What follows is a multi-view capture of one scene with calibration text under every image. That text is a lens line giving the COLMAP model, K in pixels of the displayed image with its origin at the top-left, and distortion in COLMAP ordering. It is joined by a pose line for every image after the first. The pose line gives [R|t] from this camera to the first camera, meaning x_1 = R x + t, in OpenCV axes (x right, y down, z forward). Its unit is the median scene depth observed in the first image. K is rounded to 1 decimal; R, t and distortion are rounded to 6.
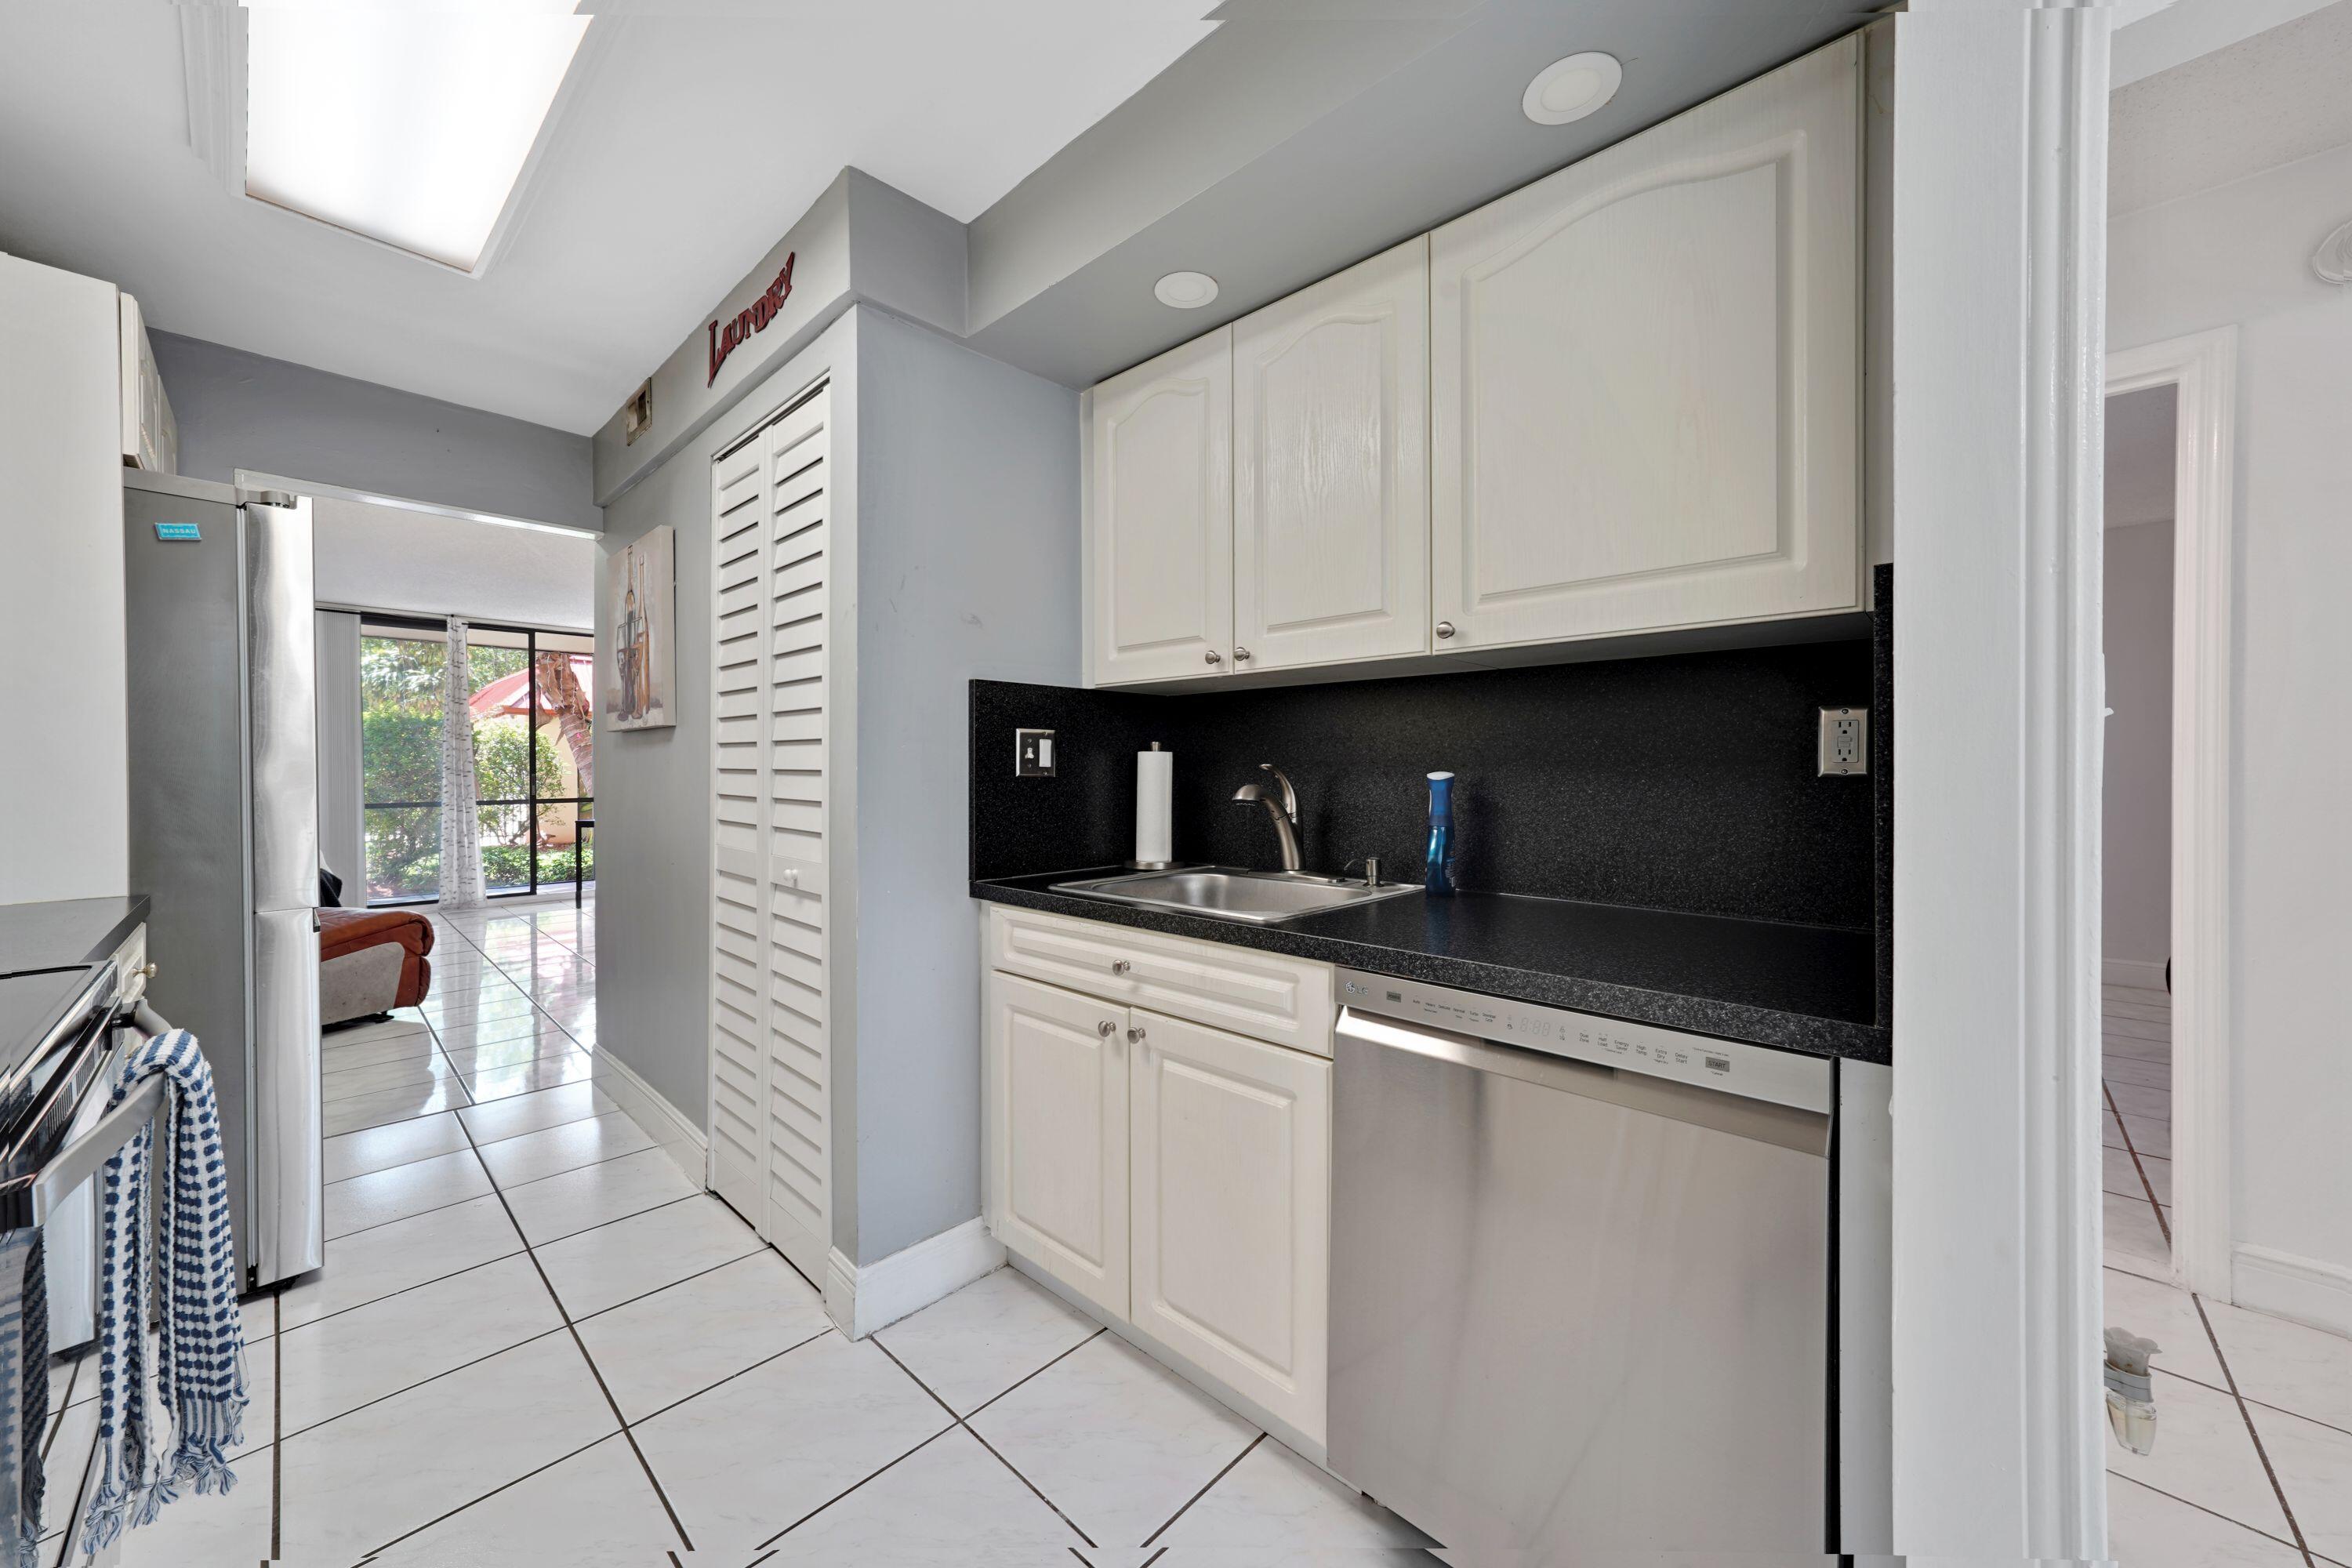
lens RADIAL K [[850.6, 0, 1173.3], [0, 850.6, 772.0], [0, 0, 1]] dist [0.001521, 0.000371]
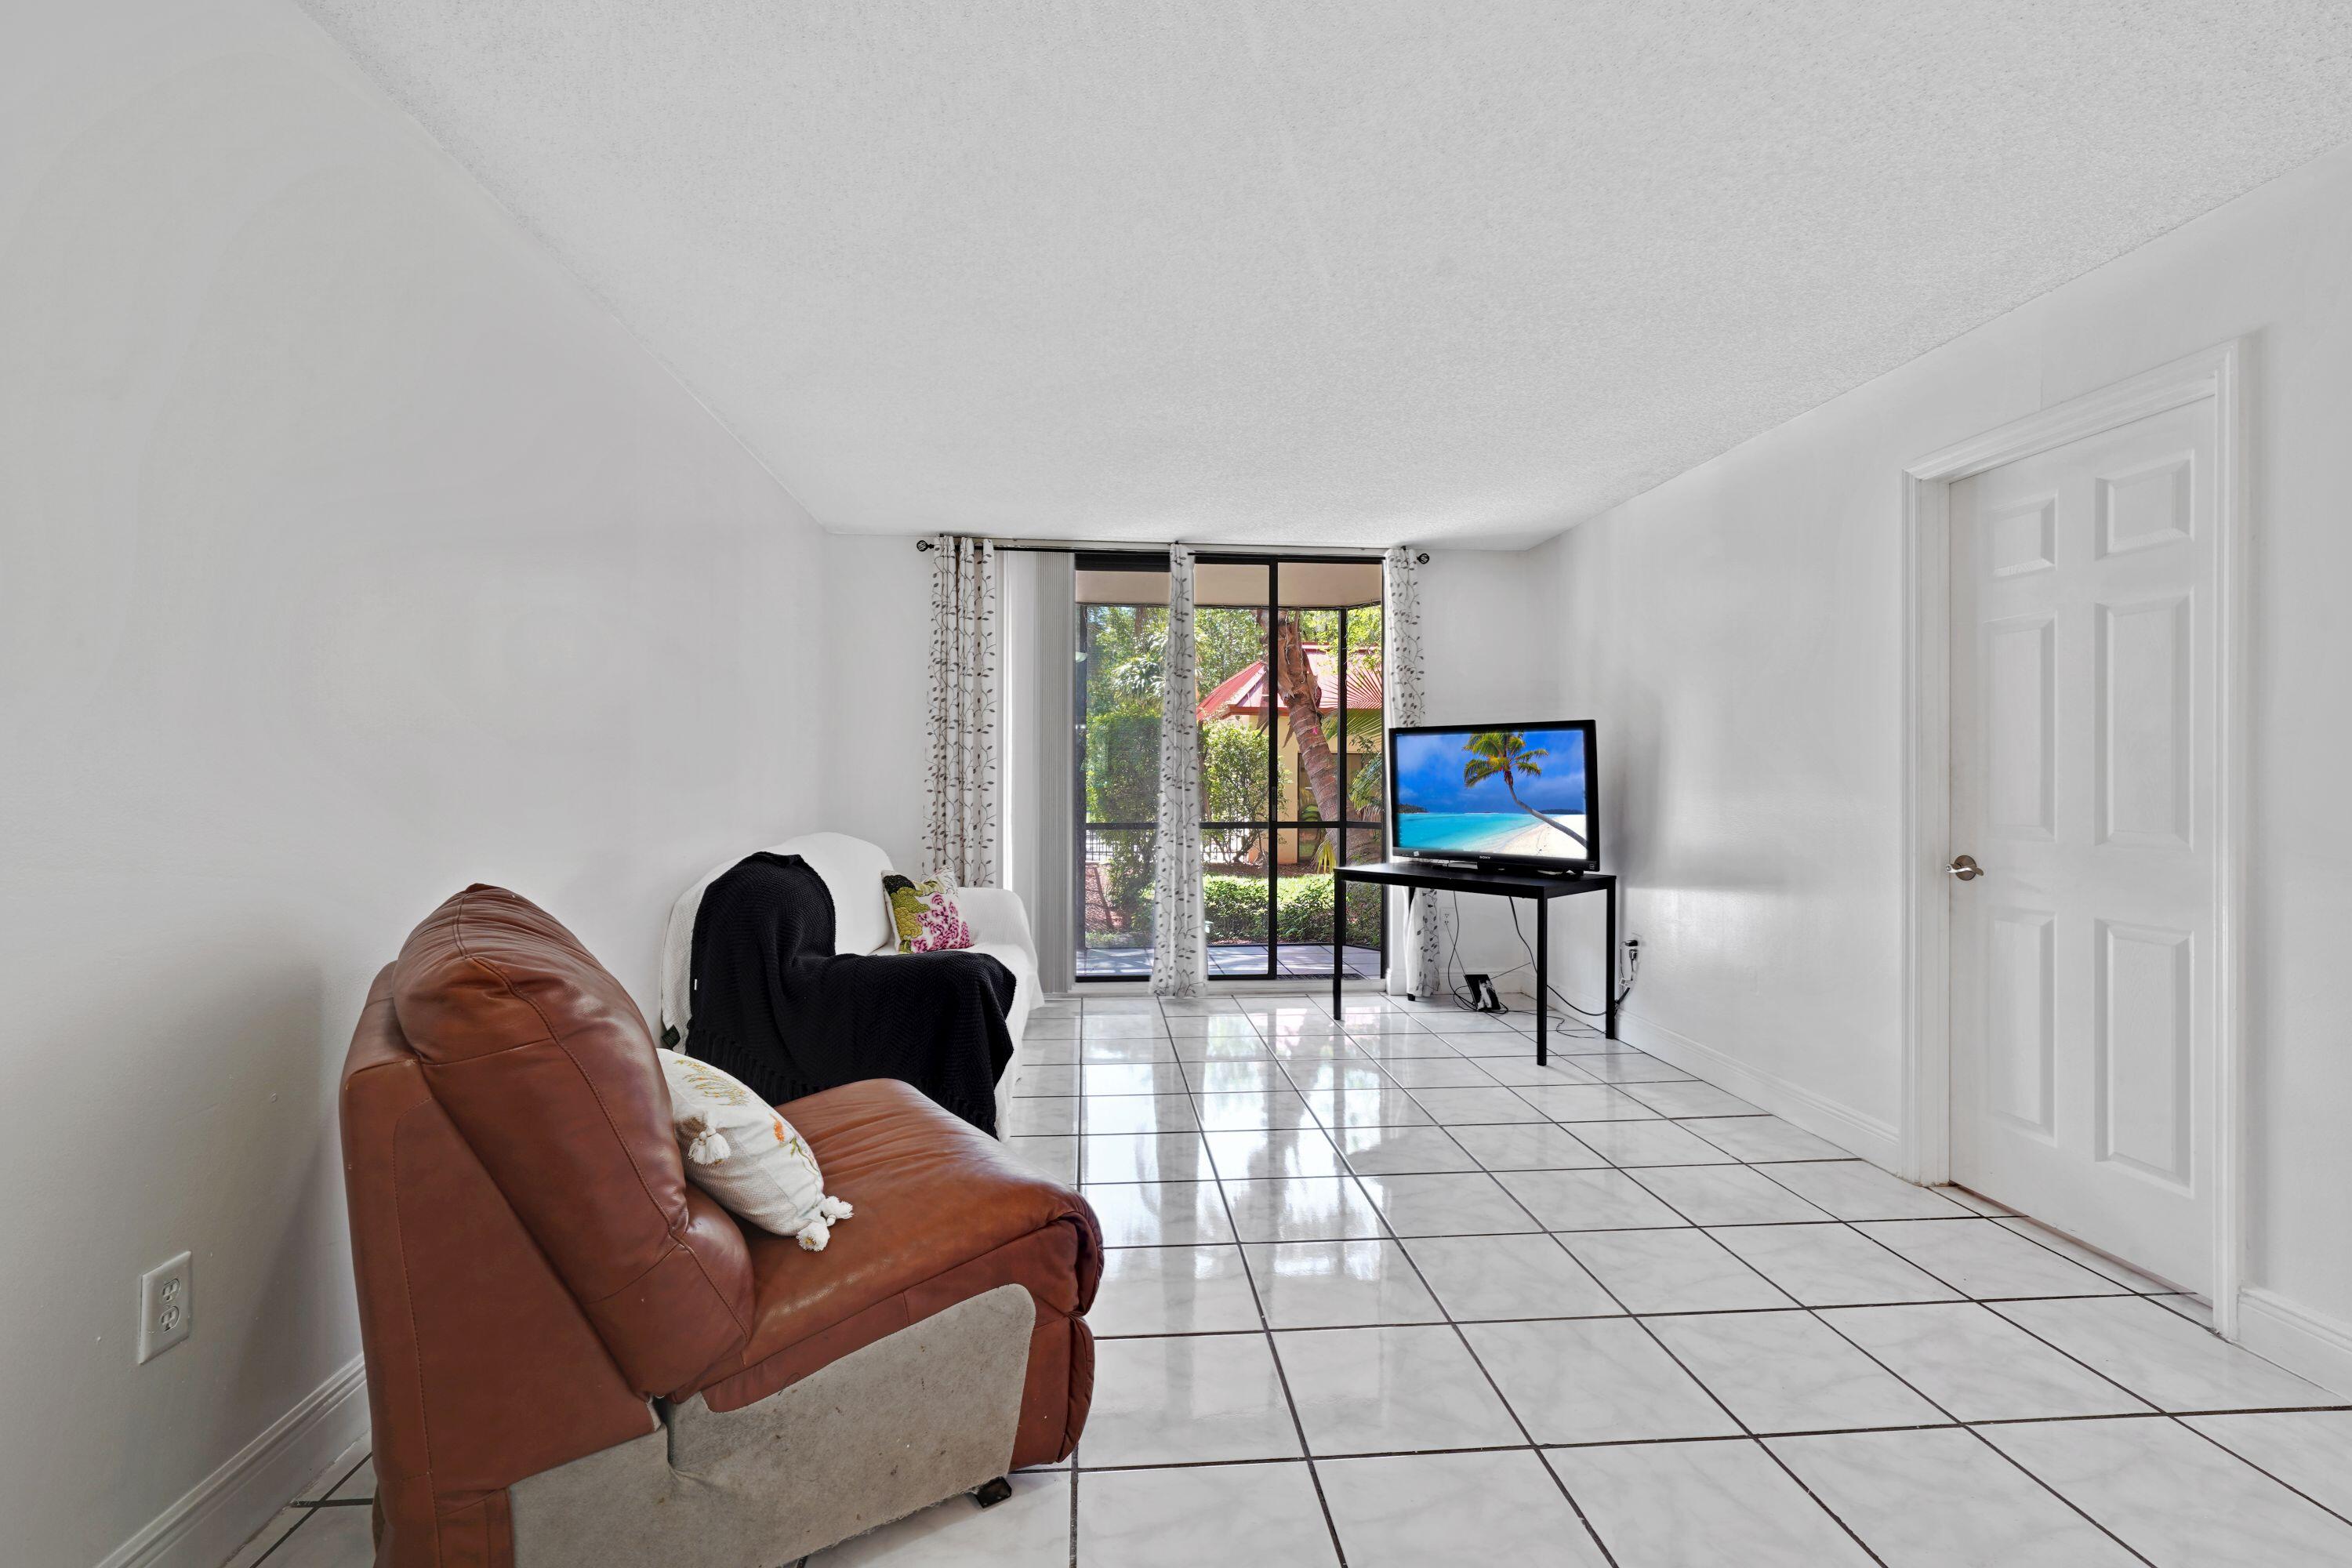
lens RADIAL K [[1017.9, 0, 1153.2], [0, 1017.9, 776.2], [0, 0, 1]] dist [0.017905, -0.000019]
pose [[0.740214, 0.005119, -0.672352, -1.066805], [-0.008588, 0.999961, -0.001841, -0.013531], [0.672317, 0.007137, 0.740229, 1.312488]]
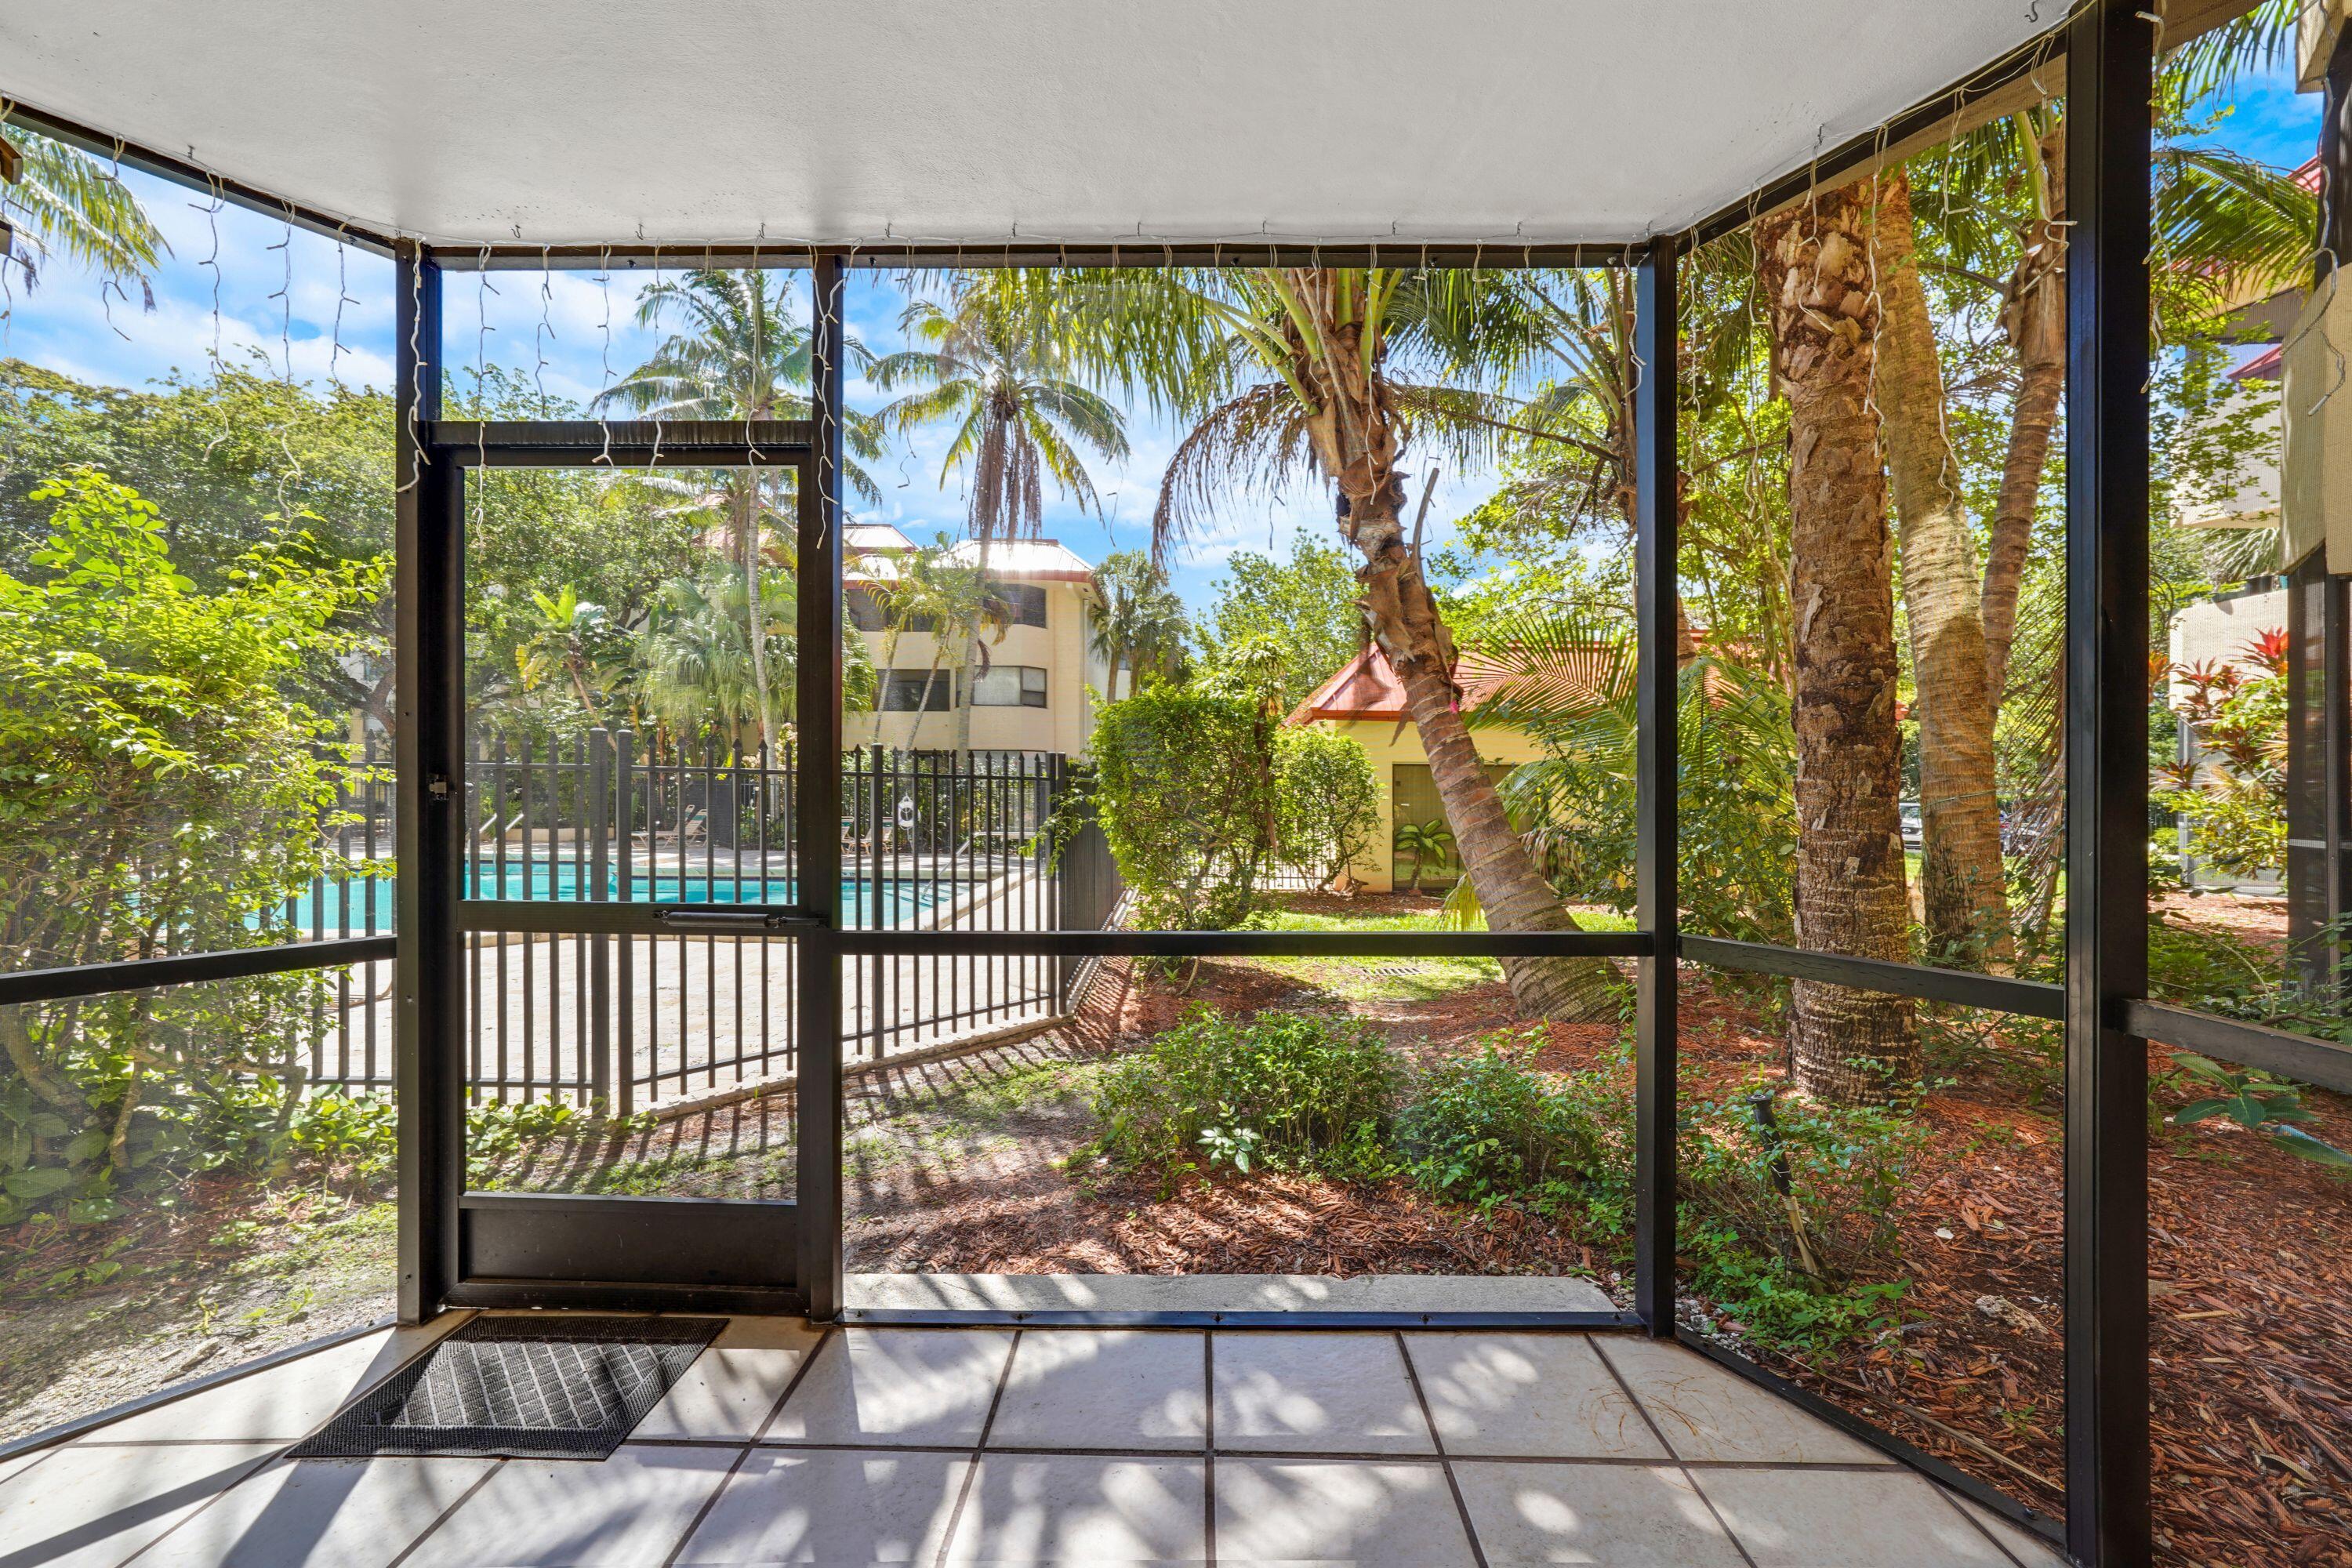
lens RADIAL K [[812.1, 0, 1185.0], [0, 812.1, 791.7], [0, 0, 1]] dist [-0.000740, 0.000095]
pose [[0.680848, 0.003071, -0.732418, -2.624395], [-0.004658, 0.999989, -0.000137, -0.023202], [0.732410, 0.003505, 0.680855, 3.341493]]
